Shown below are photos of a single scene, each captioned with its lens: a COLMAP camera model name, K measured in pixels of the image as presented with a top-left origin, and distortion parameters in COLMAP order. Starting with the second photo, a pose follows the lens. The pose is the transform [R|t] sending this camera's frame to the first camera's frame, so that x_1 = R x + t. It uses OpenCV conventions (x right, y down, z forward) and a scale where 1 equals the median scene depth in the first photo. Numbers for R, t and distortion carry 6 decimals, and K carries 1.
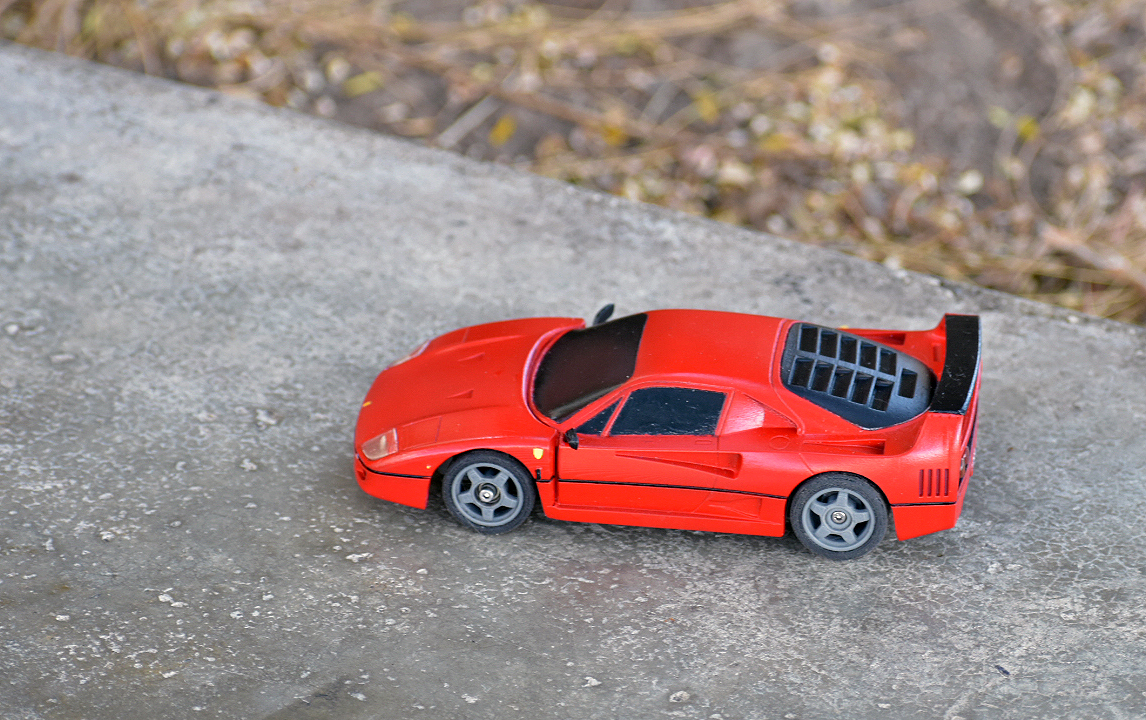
lens RADIAL K [[7553.7, 0, 572.8], [0, 7553.7, 360.2], [0, 0, 1]] dist [-0.033001, 0.000000]
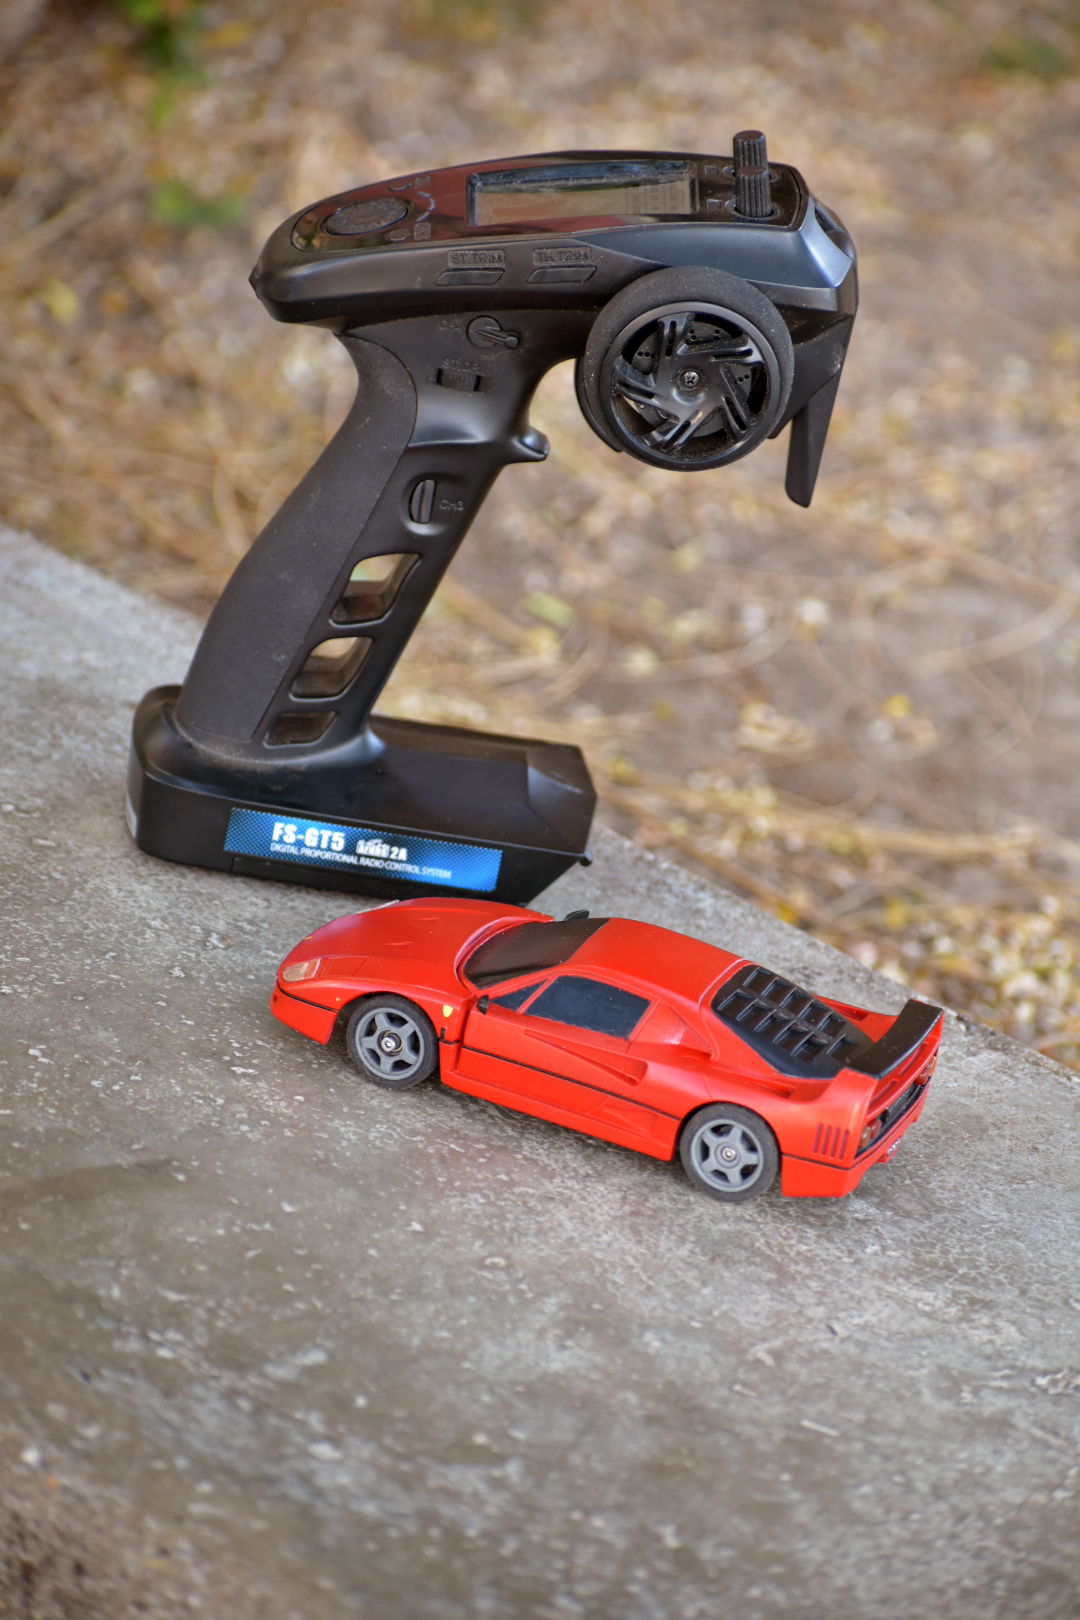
lens RADIAL K [[10429.6, 0, 539.6], [0, 10429.6, 810.5], [0, 0, 1]] dist [0.813969, 0.000000]
pose [[0.952431, 0.246808, -0.178779, 0.237419], [-0.272632, 0.952182, -0.137919, 0.167797], [0.136190, 0.180099, 0.974175, -0.297476]]
